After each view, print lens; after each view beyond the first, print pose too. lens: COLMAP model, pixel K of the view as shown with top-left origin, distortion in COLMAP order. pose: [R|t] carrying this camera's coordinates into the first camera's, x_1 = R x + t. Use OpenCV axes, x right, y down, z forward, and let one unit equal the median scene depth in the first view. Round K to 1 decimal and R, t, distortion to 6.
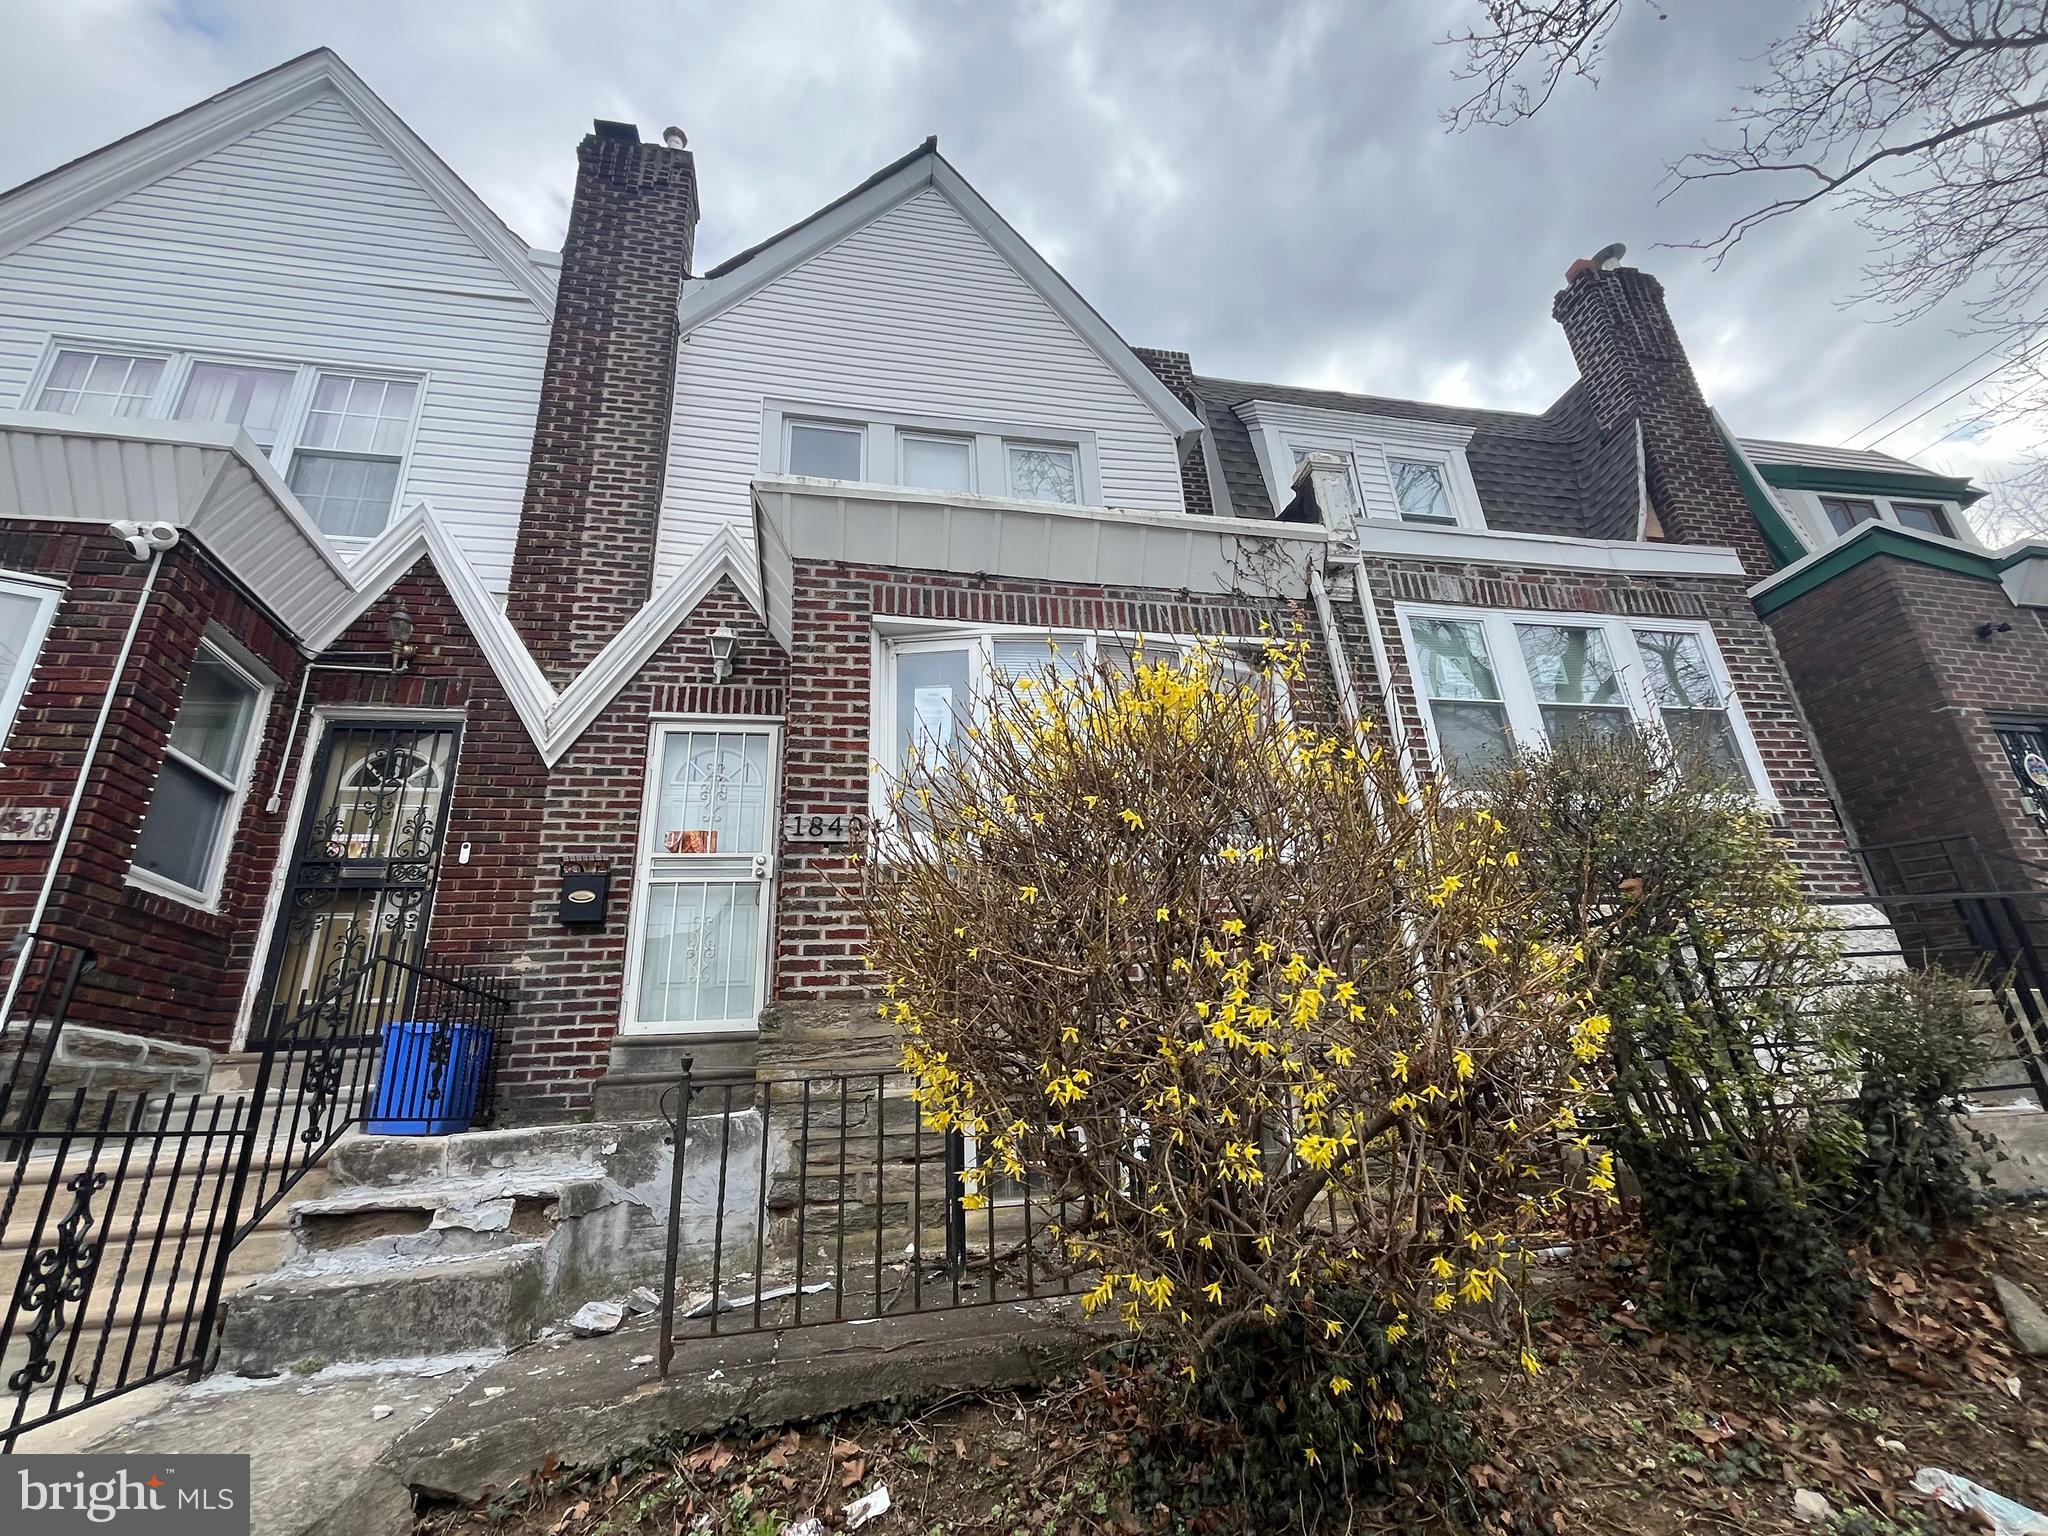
lens RADIAL K [[912.4, 0, 1024.1], [0, 912.4, 766.6], [0, 0, 1]] dist [-0.002786, -0.001155]
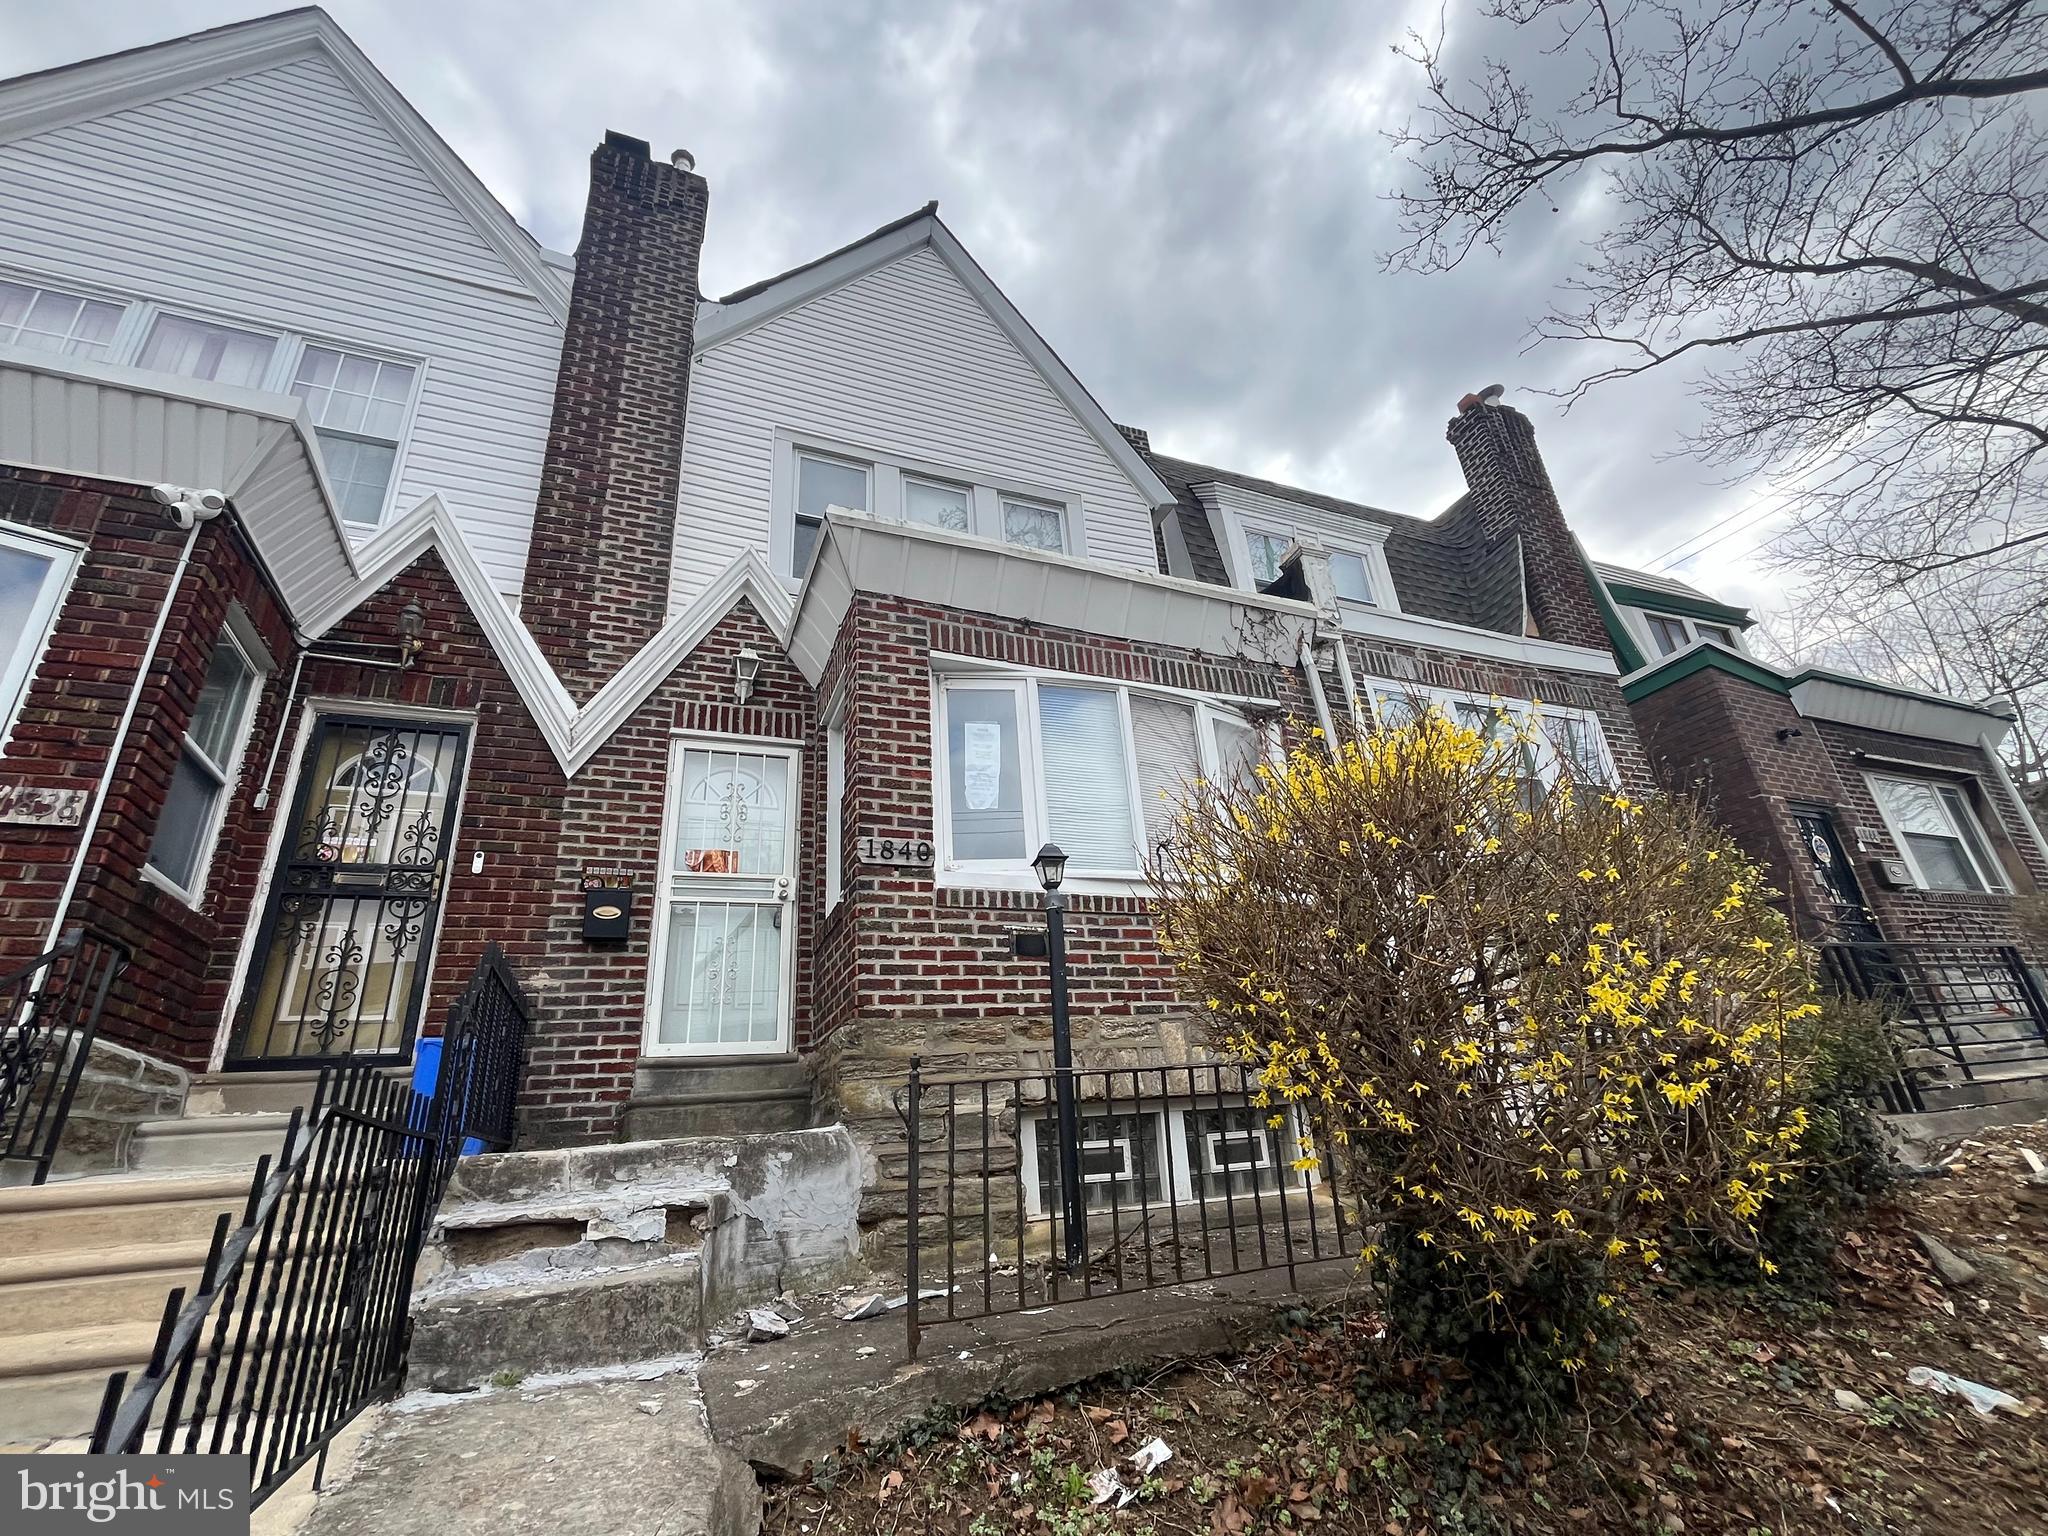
lens RADIAL K [[912.4, 0, 1029.9], [0, 912.4, 762.9], [0, 0, 1]] dist [-0.002786, -0.001155]
pose [[0.982372, 0.060778, 0.176781, -0.217147], [-0.051740, 0.997129, -0.055296, 0.013759], [-0.179634, 0.045174, 0.982696, -0.041566]]
